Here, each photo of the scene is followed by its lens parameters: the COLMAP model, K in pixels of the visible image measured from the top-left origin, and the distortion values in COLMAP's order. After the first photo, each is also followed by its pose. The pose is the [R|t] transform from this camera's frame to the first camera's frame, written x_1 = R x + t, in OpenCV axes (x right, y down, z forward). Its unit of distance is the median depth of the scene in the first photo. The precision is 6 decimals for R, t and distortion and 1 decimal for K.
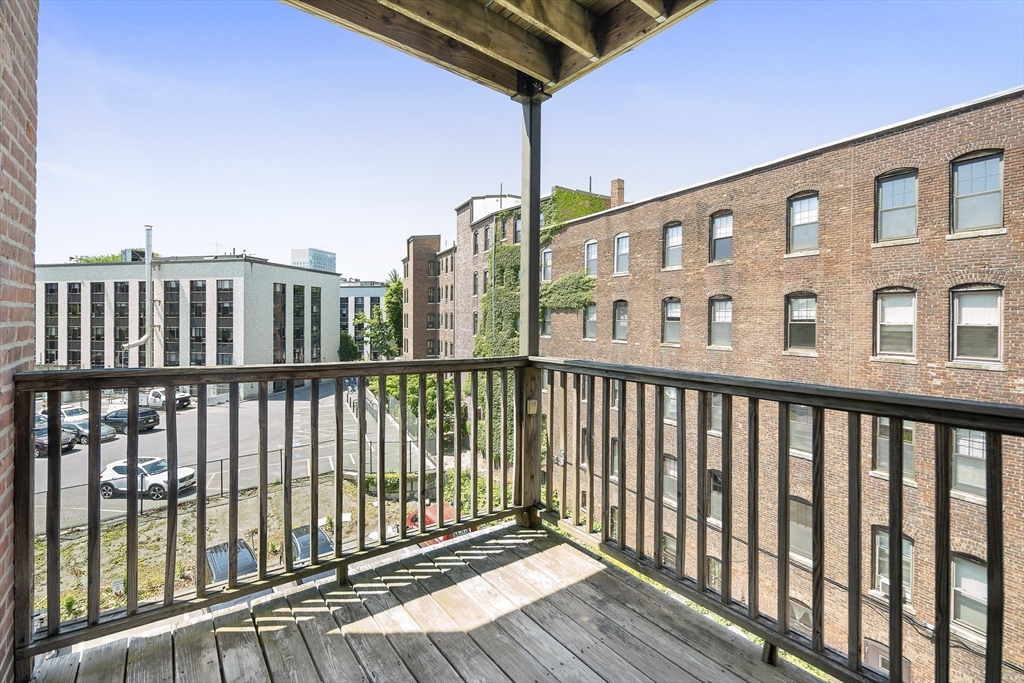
lens RADIAL K [[448.6, 0, 511.6], [0, 448.6, 316.3], [0, 0, 1]] dist [0.000770, -0.000131]
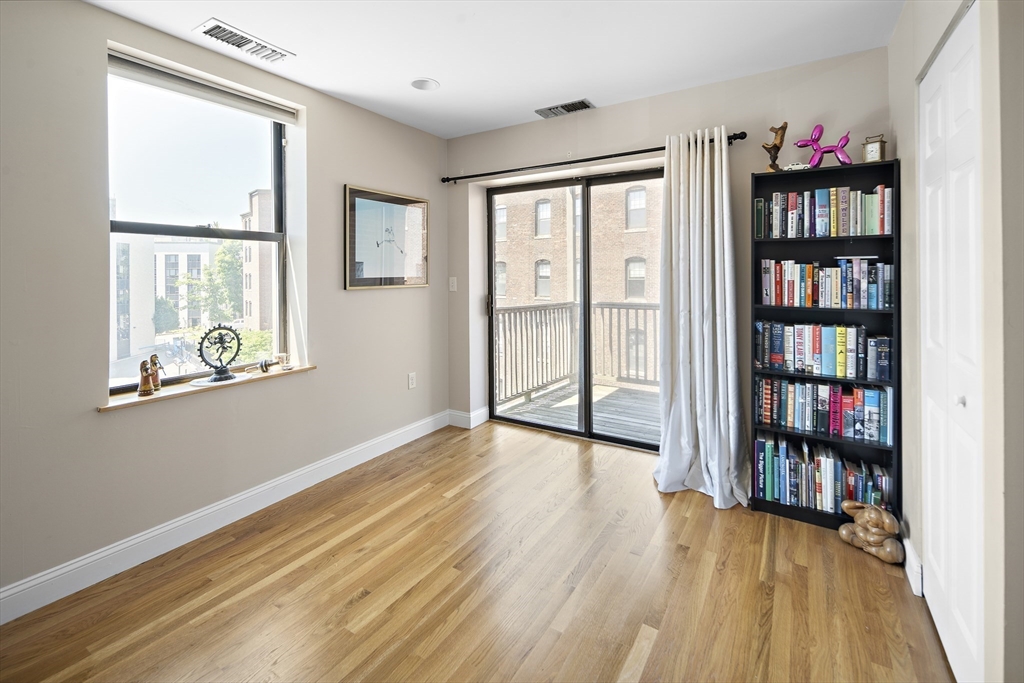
lens RADIAL K [[462.6, 0, 508.5], [0, 462.6, 272.9], [0, 0, 1]] dist [0.000984, -0.000223]
pose [[0.935843, -0.010322, 0.352266, -0.242349], [0.010438, 0.999944, 0.001570, -0.012651], [-0.352262, 0.002207, 0.935899, -0.219410]]
